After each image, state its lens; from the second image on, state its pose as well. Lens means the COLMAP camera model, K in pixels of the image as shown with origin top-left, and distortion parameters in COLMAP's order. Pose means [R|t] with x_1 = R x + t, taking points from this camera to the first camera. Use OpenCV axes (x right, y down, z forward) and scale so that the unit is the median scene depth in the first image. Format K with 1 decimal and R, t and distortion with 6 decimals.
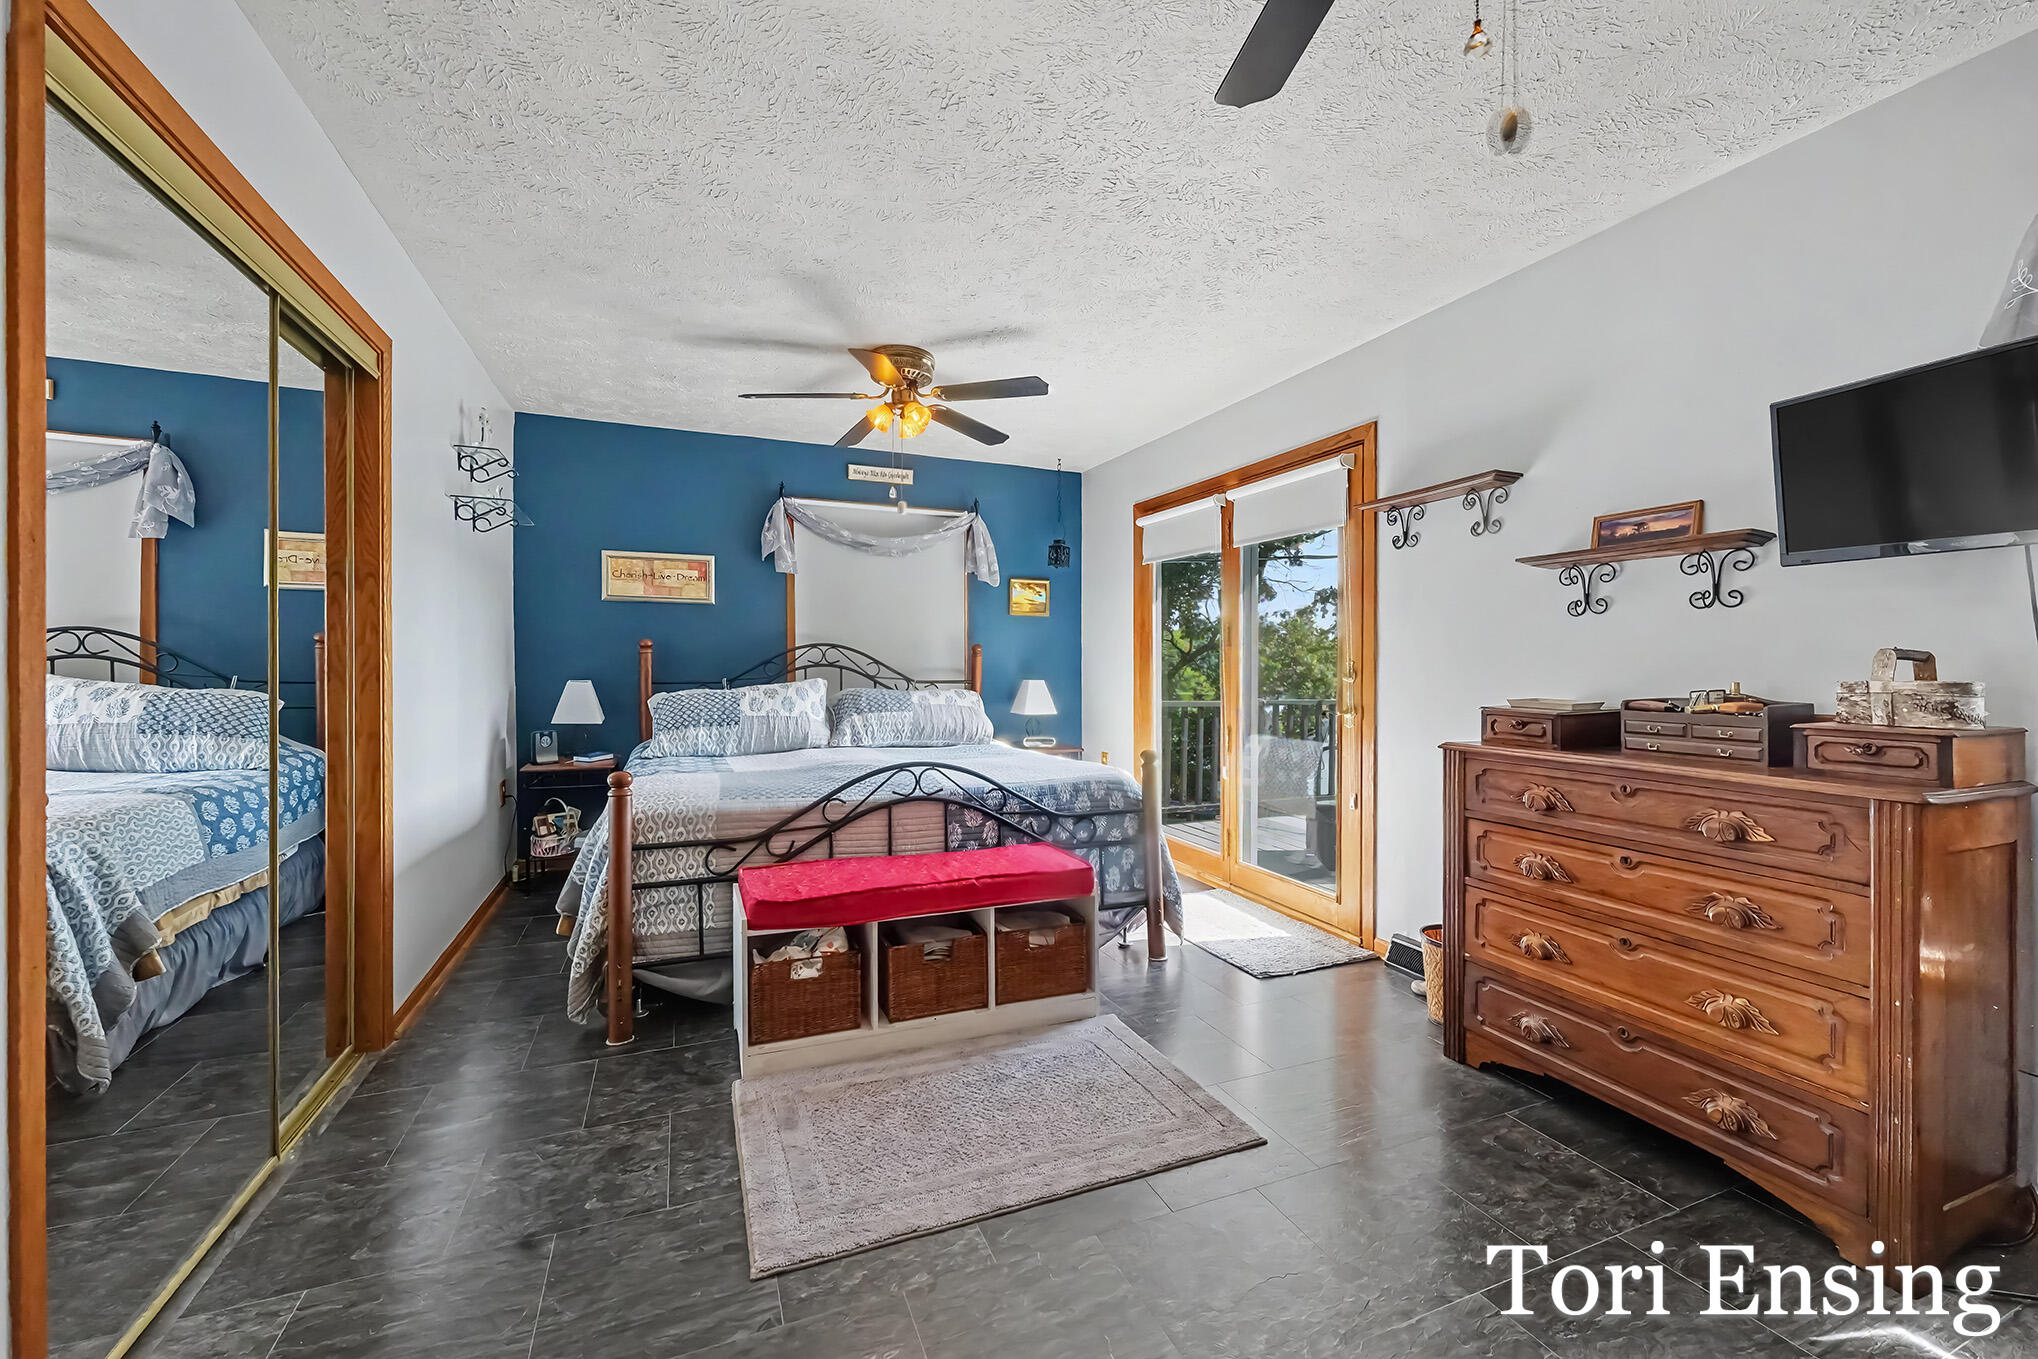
lens RADIAL K [[809.0, 0, 1012.3], [0, 809.0, 669.7], [0, 0, 1]] dist [-0.003428, -0.000327]
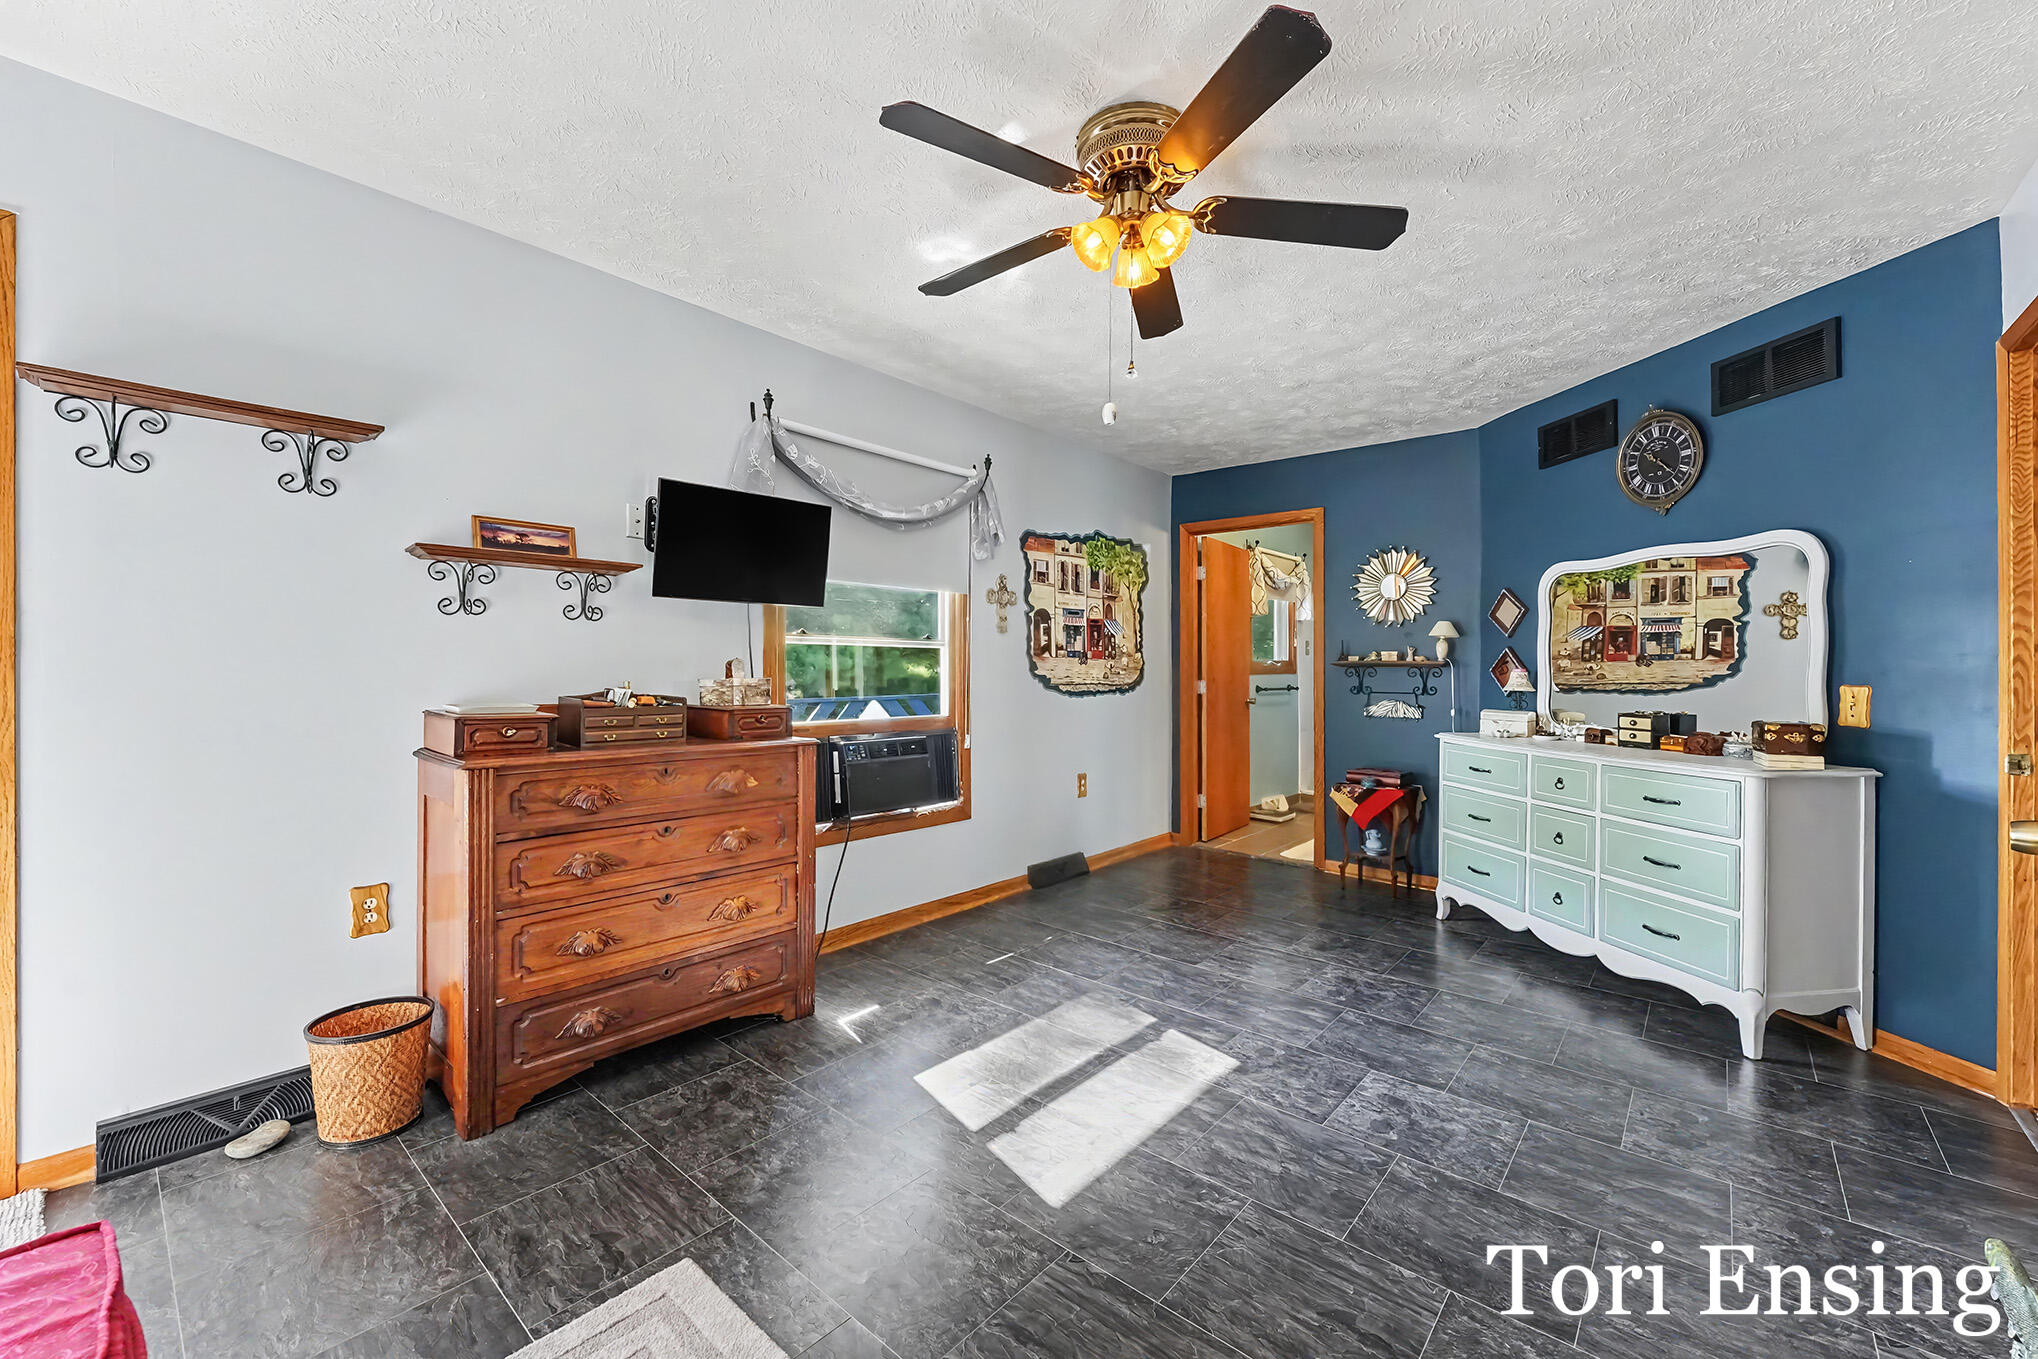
lens RADIAL K [[809.0, 0, 1012.3], [0, 809.0, 669.7], [0, 0, 1]] dist [-0.003428, -0.000327]
pose [[-0.448348, -0.003305, 0.893853, -0.484998], [0.000527, 0.999992, 0.003962, -0.006818], [-0.893859, 0.002247, -0.448343, 0.946738]]
